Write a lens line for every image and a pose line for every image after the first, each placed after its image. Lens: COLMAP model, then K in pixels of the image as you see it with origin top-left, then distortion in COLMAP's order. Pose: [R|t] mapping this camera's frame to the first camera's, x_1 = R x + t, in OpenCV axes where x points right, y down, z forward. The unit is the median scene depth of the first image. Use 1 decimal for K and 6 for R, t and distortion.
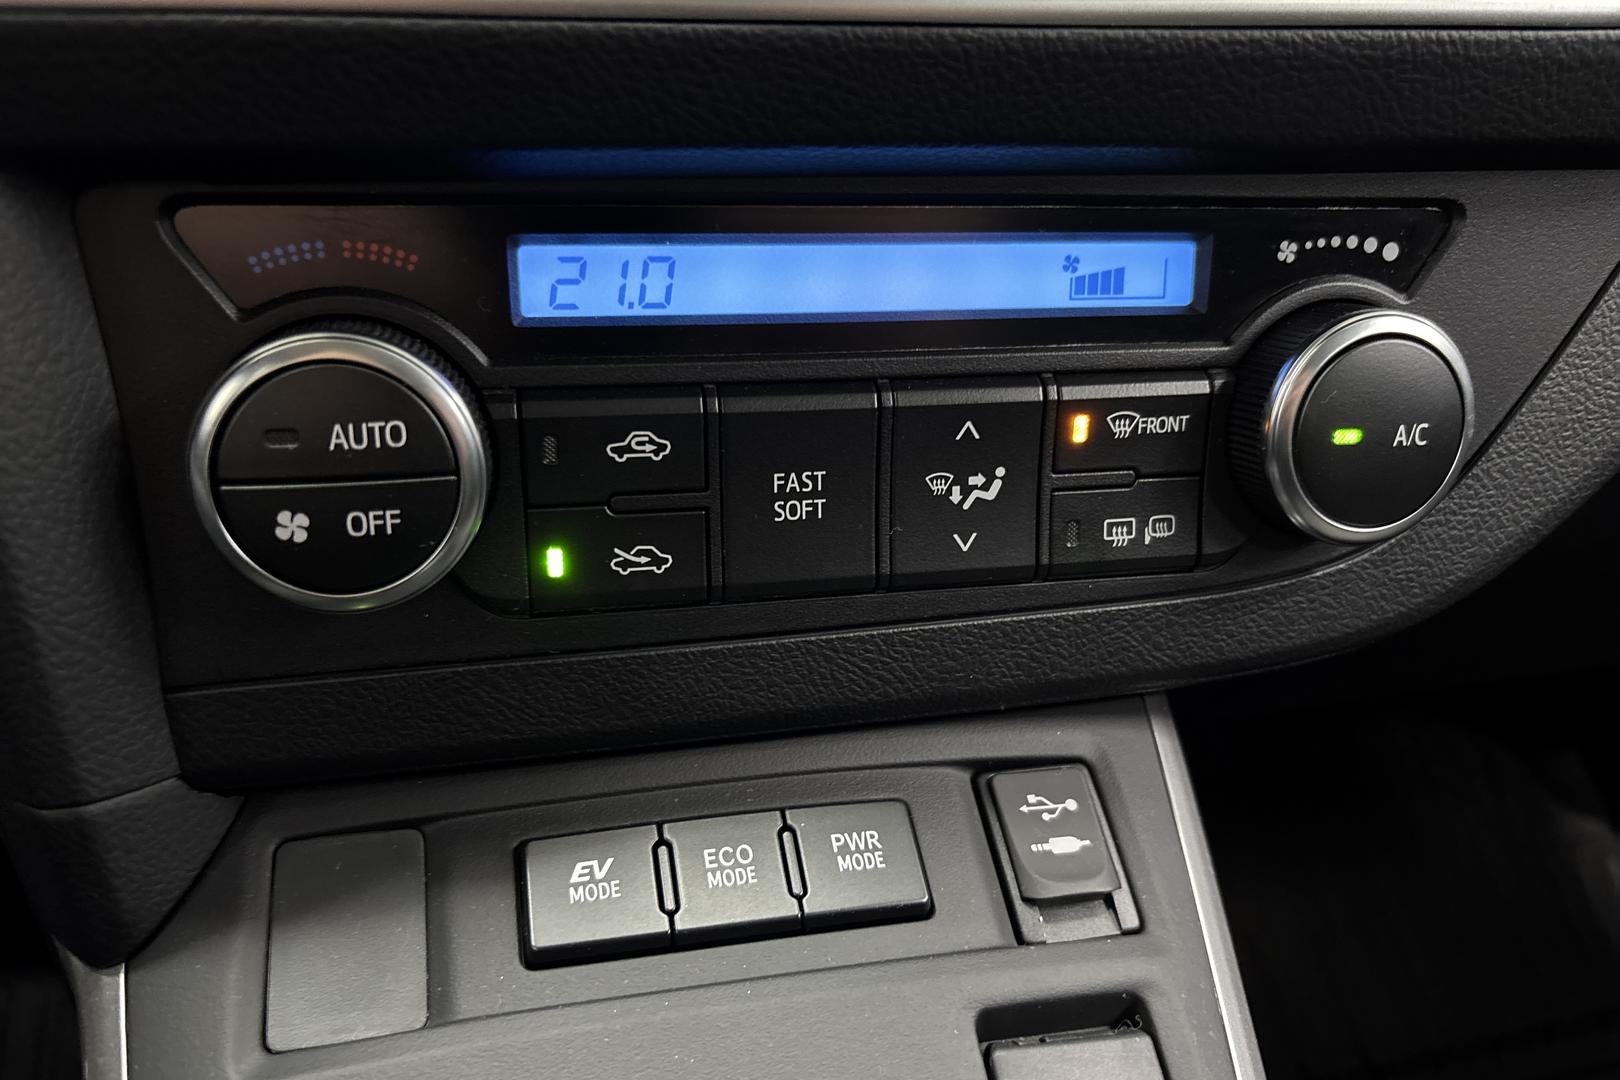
lens RADIAL K [[1220.8, 0, 810.3], [0, 1220.8, 543.9], [0, 0, 1]] dist [-0.010847, -0.024078]
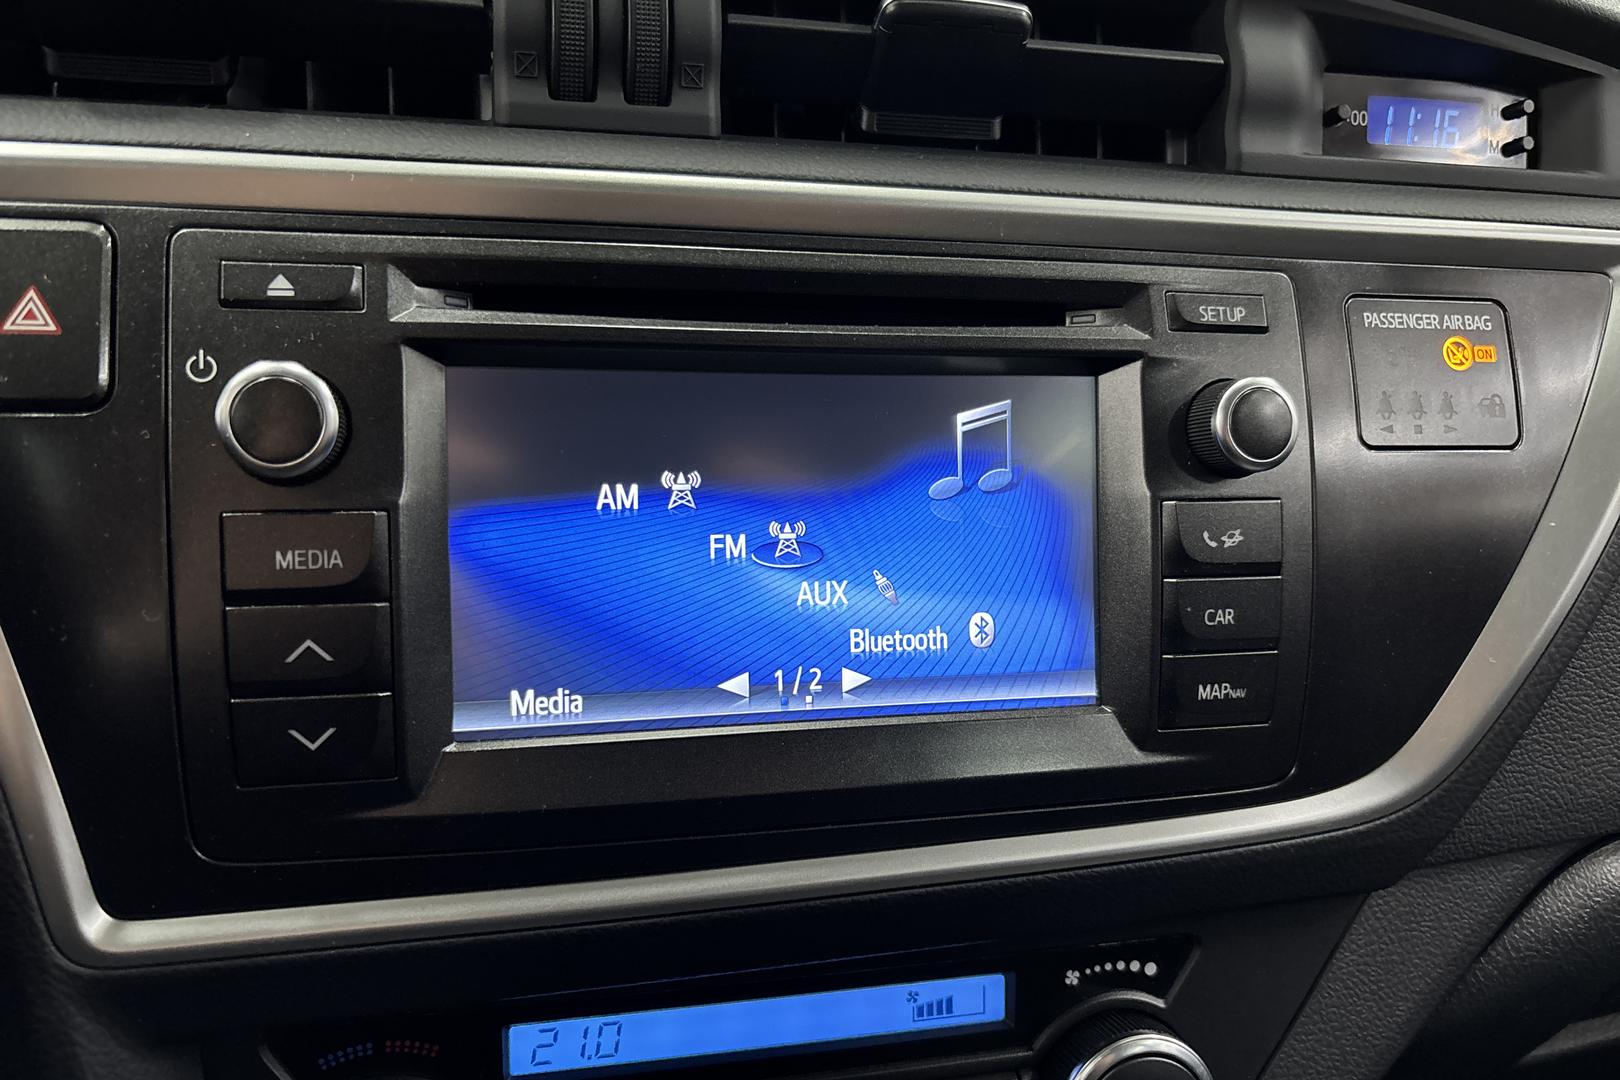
lens RADIAL K [[1220.8, 0, 815.0], [0, 1220.8, 540.0], [0, 0, 1]] dist [-0.010847, -0.024078]
pose [[0.999729, -0.017623, 0.015229, 0.091444], [0.020663, 0.972801, -0.230720, -0.414270], [-0.010749, 0.230972, 0.972901, -0.449962]]
